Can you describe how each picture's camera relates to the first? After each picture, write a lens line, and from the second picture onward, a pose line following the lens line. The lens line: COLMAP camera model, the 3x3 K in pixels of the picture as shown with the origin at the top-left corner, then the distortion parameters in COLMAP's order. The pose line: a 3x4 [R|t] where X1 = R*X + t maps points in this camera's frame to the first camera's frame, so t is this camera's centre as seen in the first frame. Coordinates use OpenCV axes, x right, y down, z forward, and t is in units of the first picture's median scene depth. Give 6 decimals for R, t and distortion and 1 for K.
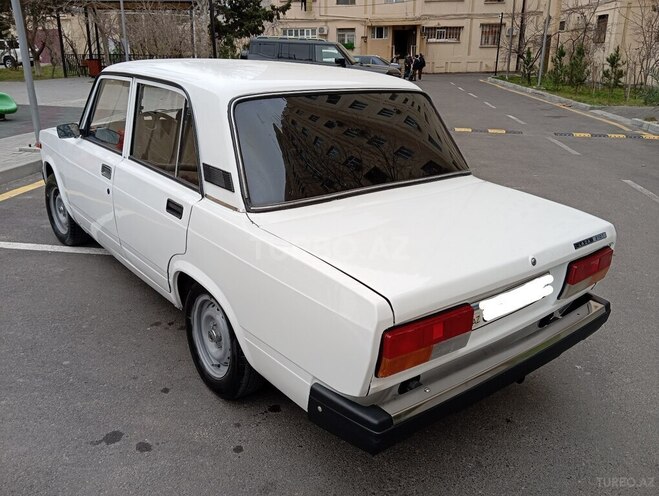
lens RADIAL K [[535.7, 0, 329.5], [0, 535.7, 248.0], [0, 0, 1]] dist [0.078491, -0.136369]
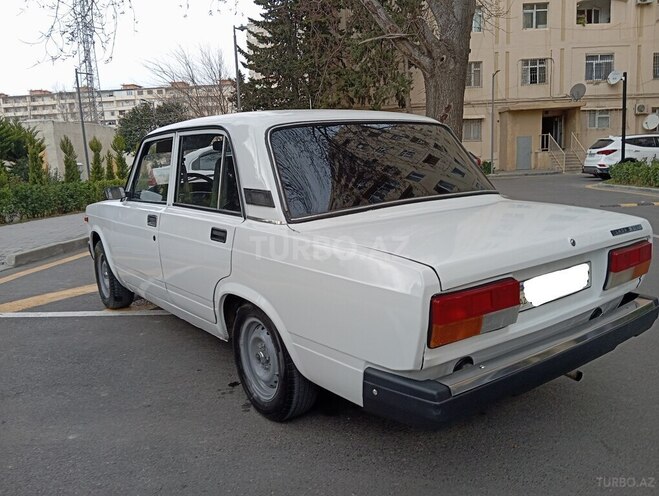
lens RADIAL K [[535.7, 0, 329.5], [0, 535.7, 248.0], [0, 0, 1]] dist [0.078491, -0.136369]
pose [[0.995606, -0.080821, -0.047301, -0.023860], [0.071721, 0.982868, -0.169782, 0.146583], [0.060213, 0.165643, 0.984346, -0.019855]]
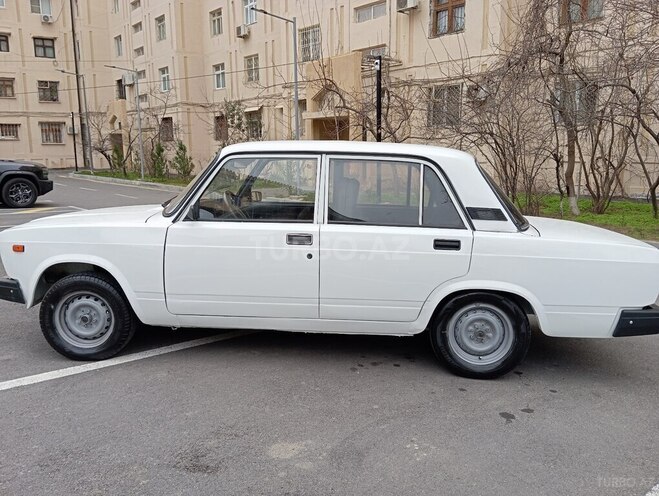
lens RADIAL K [[520.4, 0, 329.7], [0, 520.4, 260.9], [0, 0, 1]] dist [0.013955, 0.002628]
pose [[0.705148, -0.157822, 0.691273, -1.372777], [0.250920, 0.967371, -0.035099, -0.062847], [-0.663178, 0.198204, 0.721741, 0.285810]]
